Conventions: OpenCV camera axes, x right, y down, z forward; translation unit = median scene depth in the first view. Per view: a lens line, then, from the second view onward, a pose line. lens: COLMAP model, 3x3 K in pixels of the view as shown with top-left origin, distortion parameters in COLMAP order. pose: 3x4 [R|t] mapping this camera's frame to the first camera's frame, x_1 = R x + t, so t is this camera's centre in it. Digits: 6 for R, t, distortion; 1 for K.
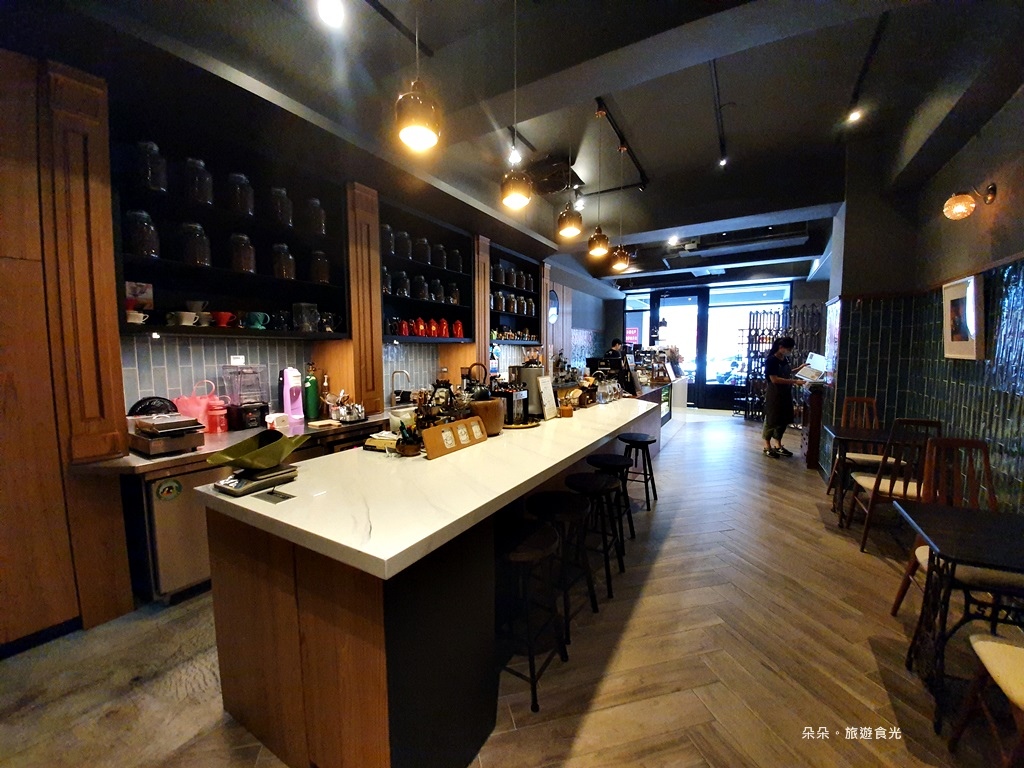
lens RADIAL K [[409.7, 0, 507.1], [0, 409.7, 387.0], [0, 0, 1]] dist [-0.012812, -0.000112]
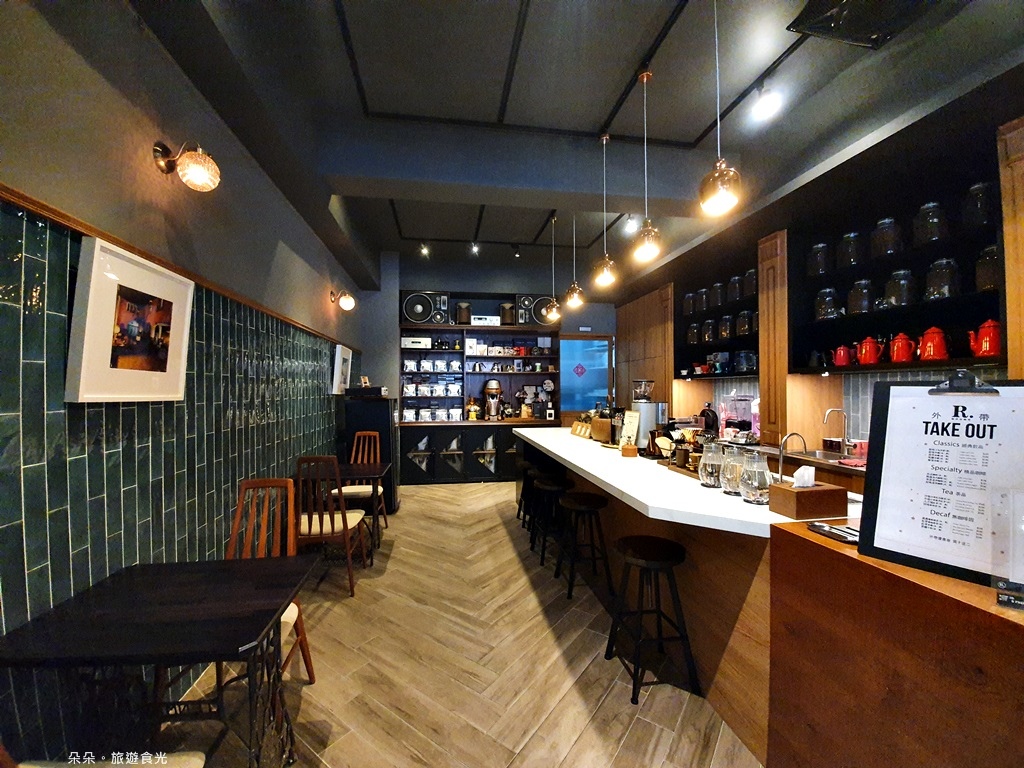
lens RADIAL K [[409.7, 0, 507.1], [0, 409.7, 387.0], [0, 0, 1]] dist [-0.012812, -0.000112]
pose [[-0.767827, 0.004184, -0.640644, 1.112617], [-0.048021, 0.996790, 0.064064, -0.152649], [0.638856, 0.079954, -0.765161, 1.770887]]
